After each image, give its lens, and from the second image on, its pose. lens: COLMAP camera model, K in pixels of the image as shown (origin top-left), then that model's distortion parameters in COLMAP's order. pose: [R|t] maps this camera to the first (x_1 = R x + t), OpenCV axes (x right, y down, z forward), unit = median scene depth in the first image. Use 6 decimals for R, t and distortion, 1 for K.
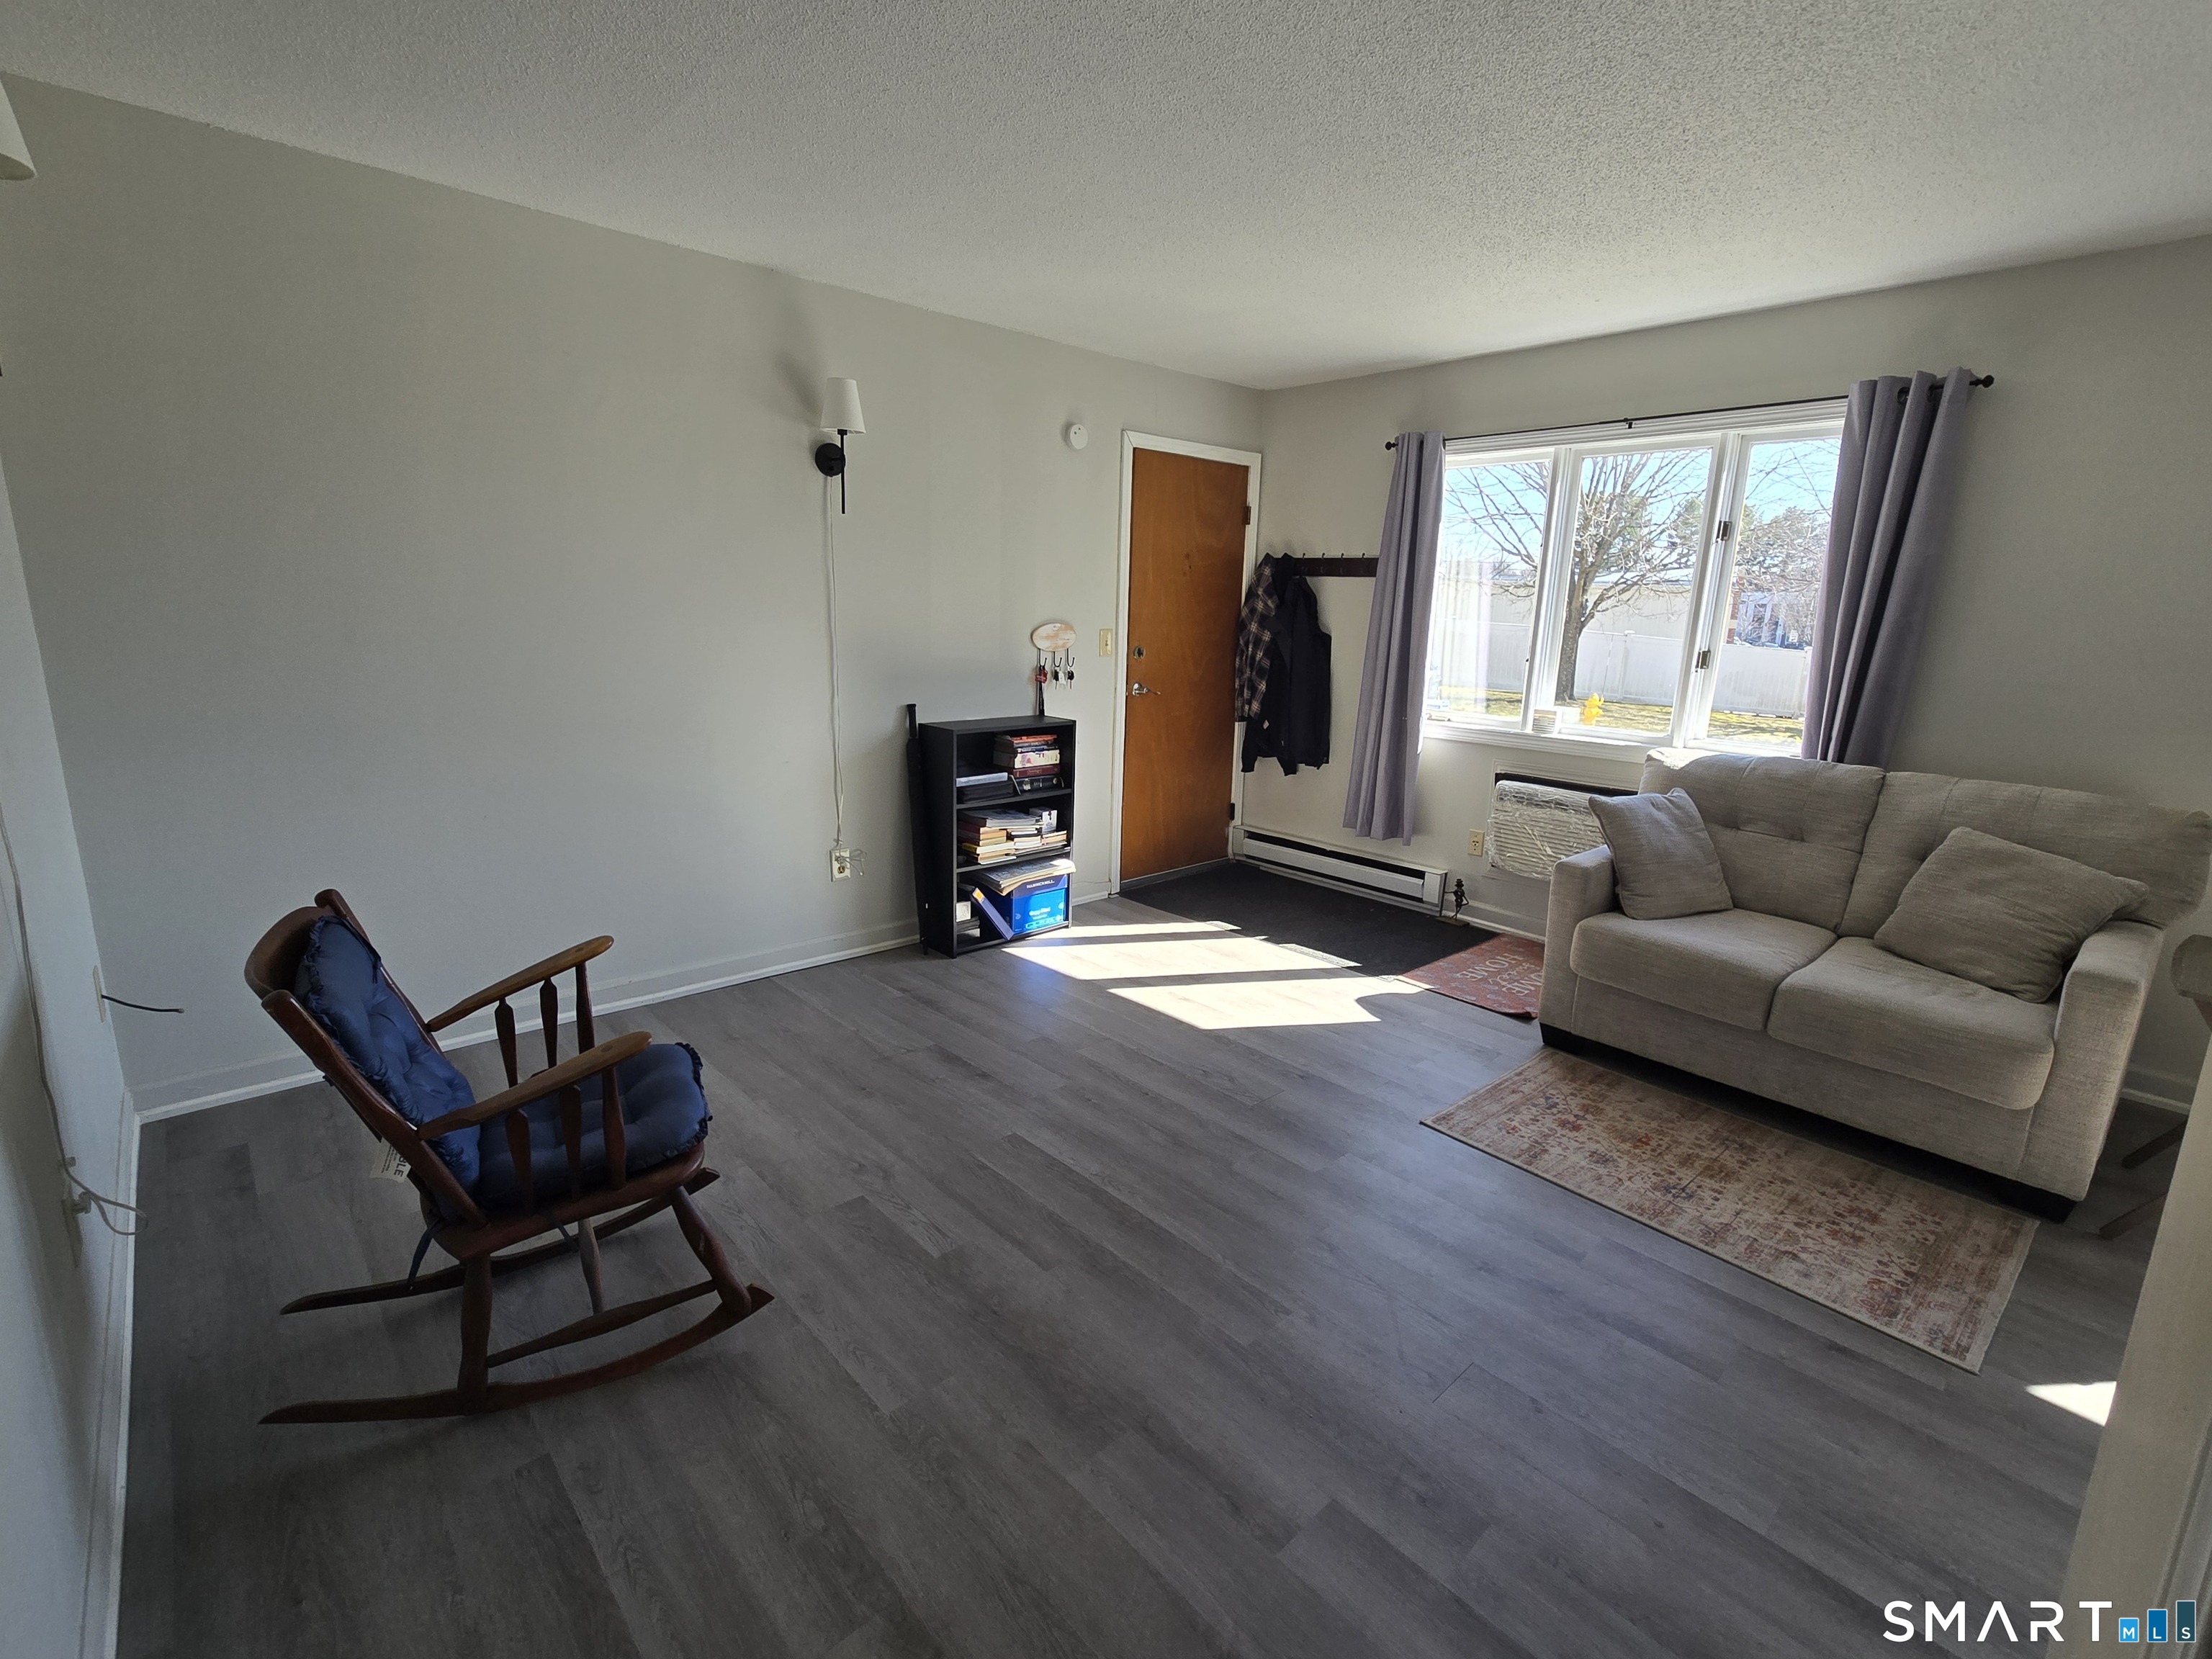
lens RADIAL K [[1005.8, 0, 1106.0], [0, 1005.8, 829.5], [0, 0, 1]] dist [-0.002109, 0.000411]
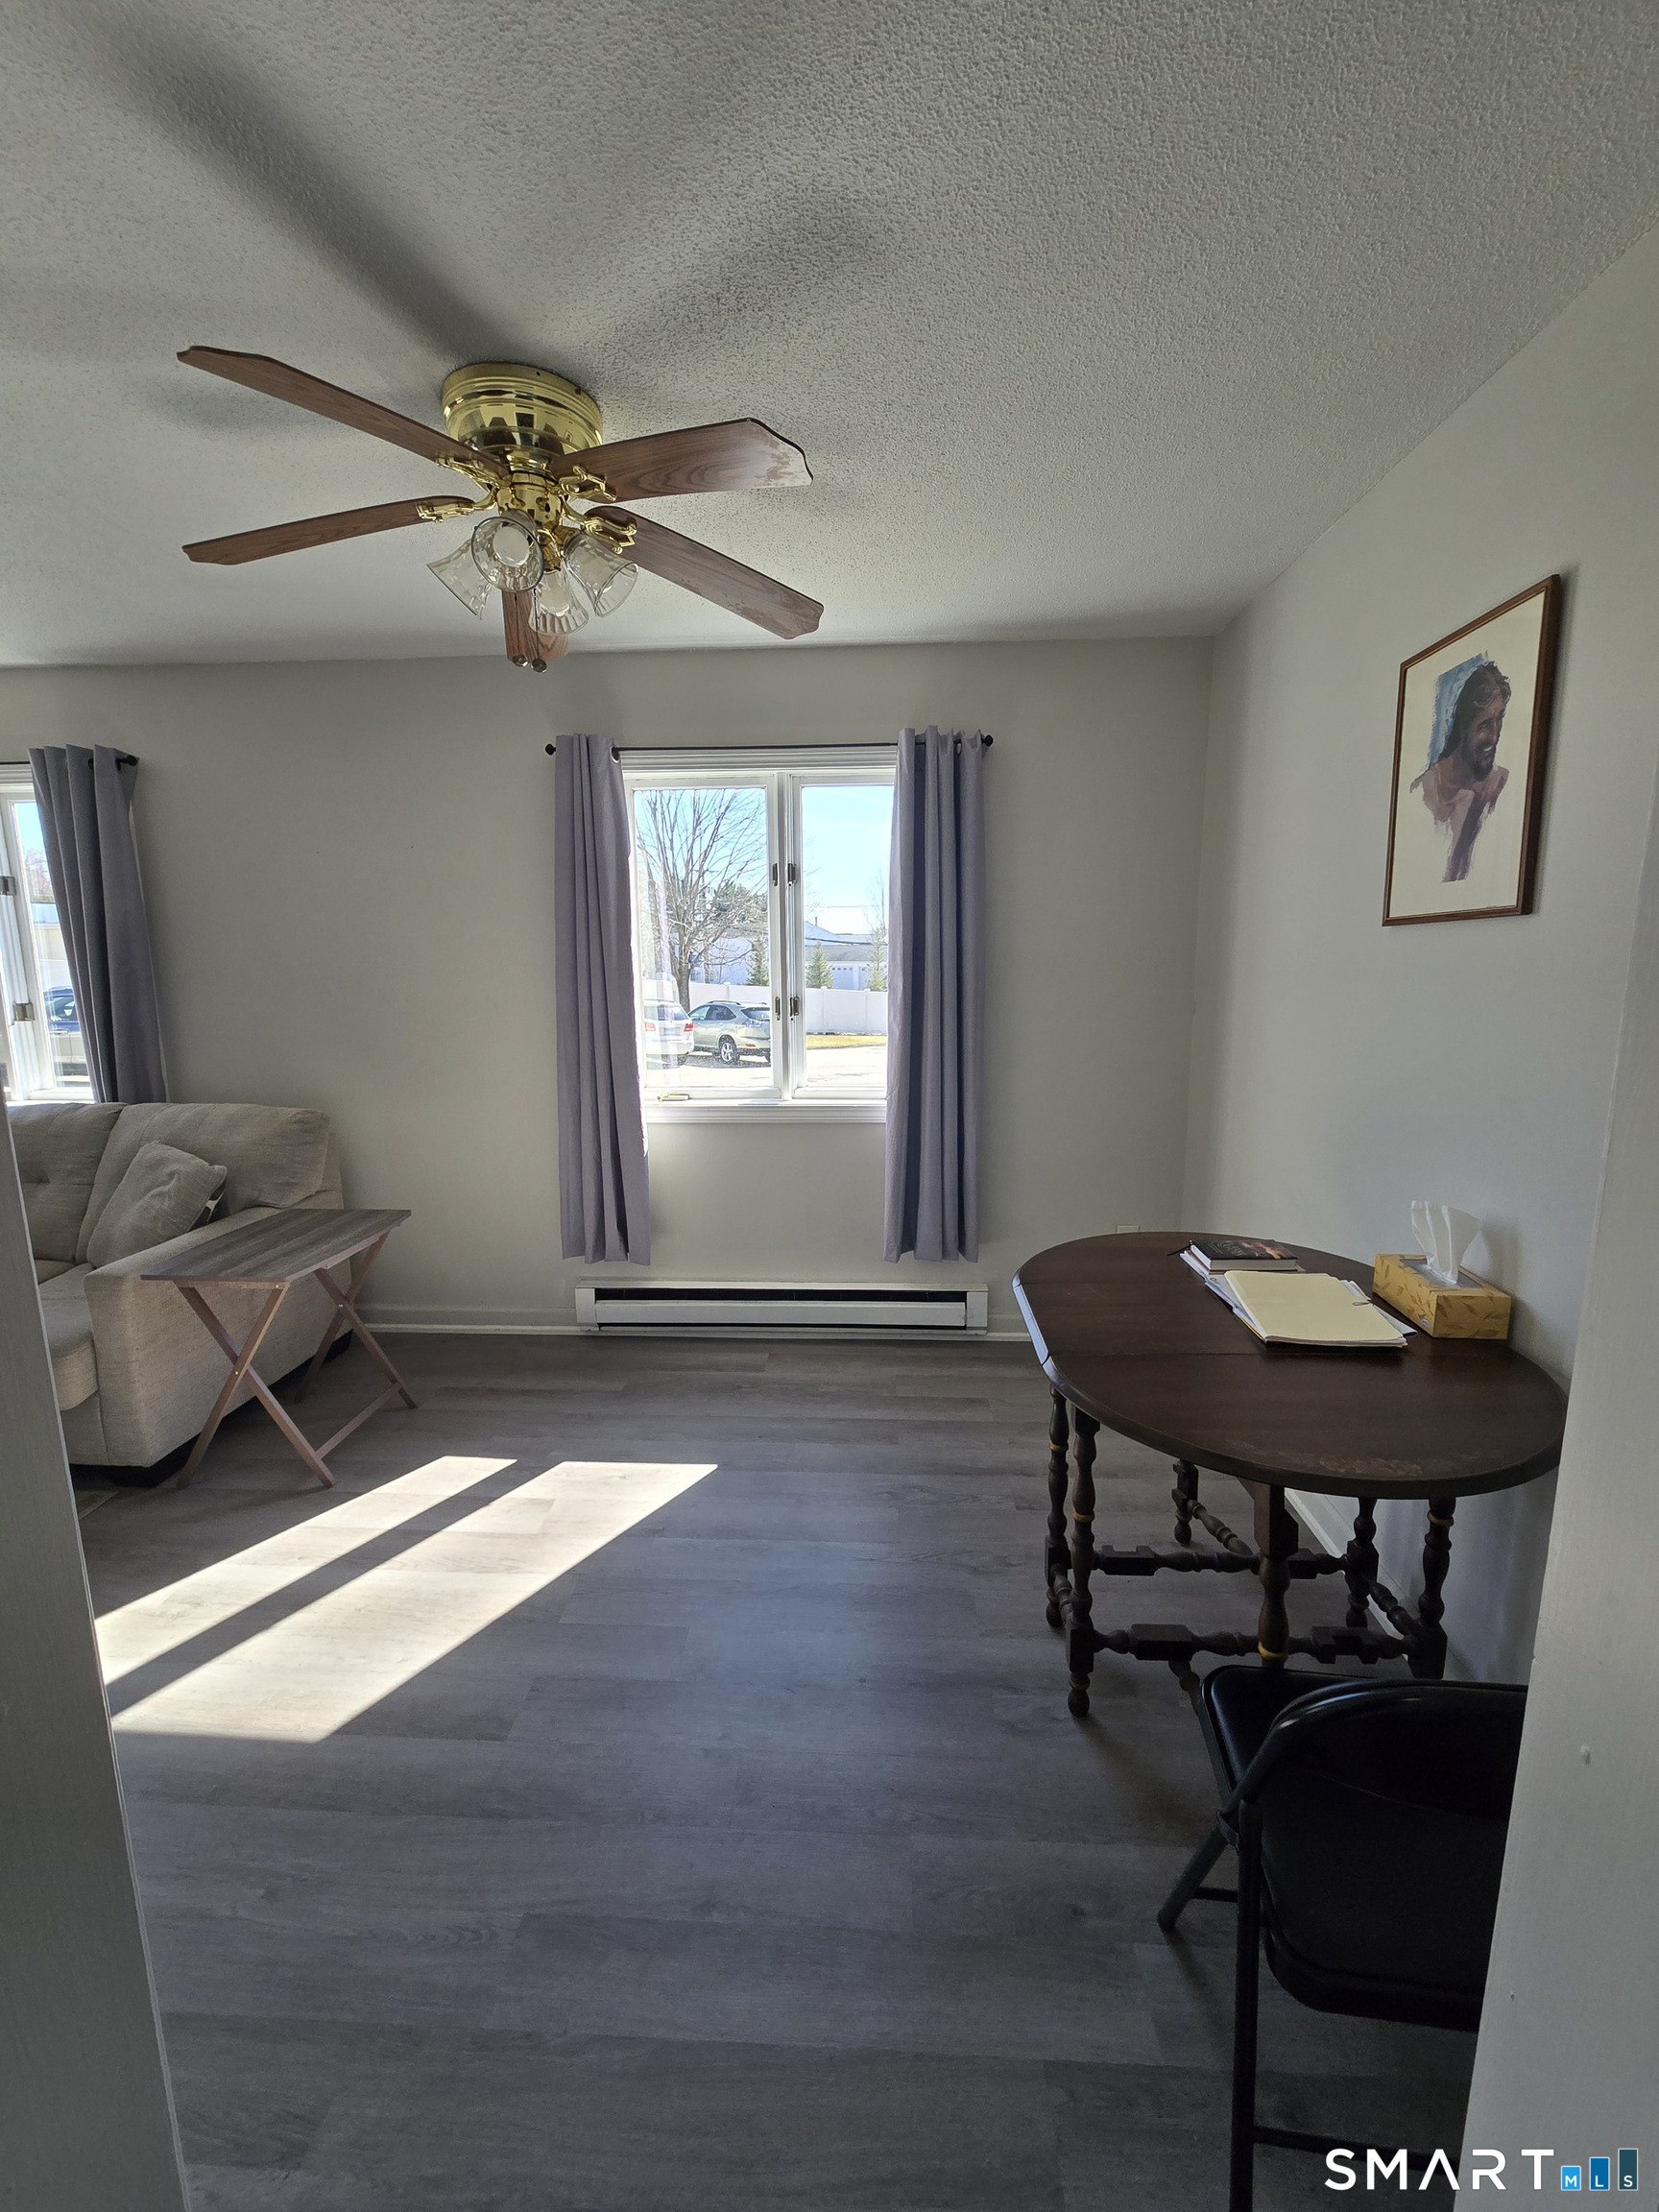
lens RADIAL K [[915.2, 0, 829.5], [0, 915.2, 1106.0], [0, 0, 1]] dist [0.010364, -0.000057]
pose [[0.715998, -0.142410, 0.683423, 0.774130], [0.178238, 0.983818, 0.018272, 0.073884], [-0.674966, 0.108729, 0.729794, -0.301884]]
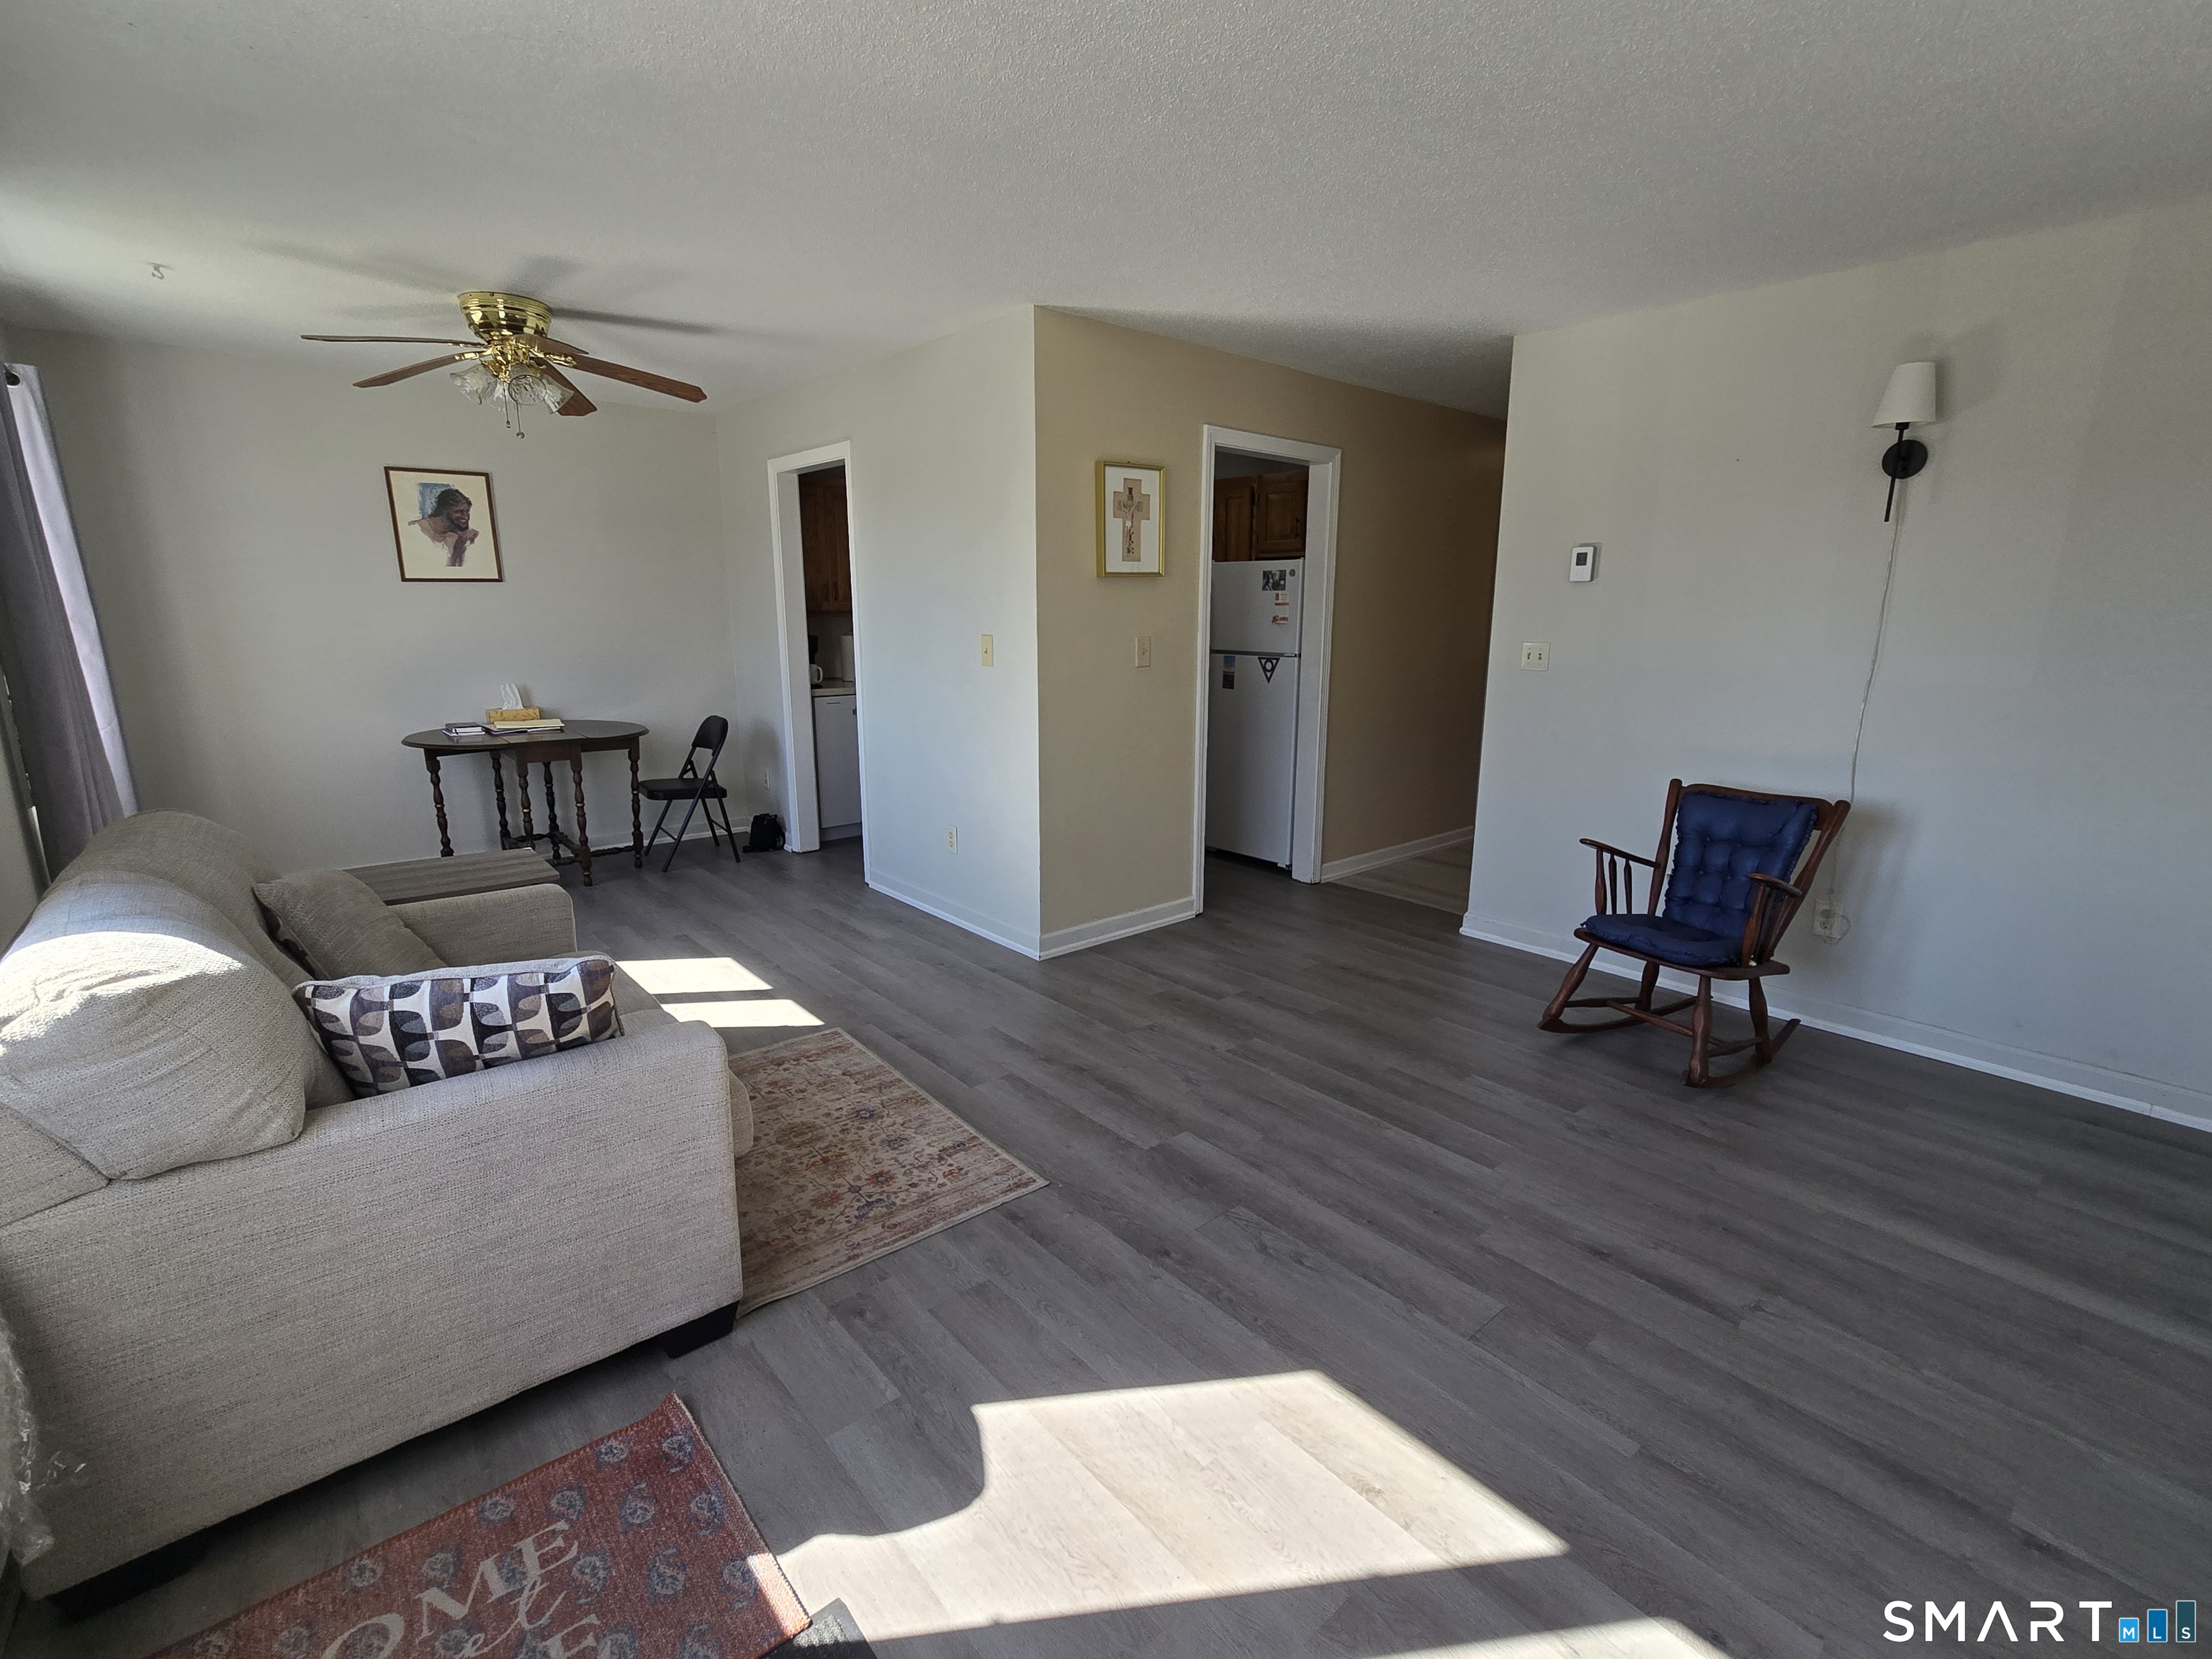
lens RADIAL K [[1005.8, 0, 1106.0], [0, 1005.8, 829.5], [0, 0, 1]] dist [-0.002109, 0.000411]
pose [[-0.999047, -0.037576, 0.022201, 0.270201], [-0.024467, 0.903418, 0.428062, -0.393738], [-0.036142, 0.427110, -0.903477, 1.769922]]
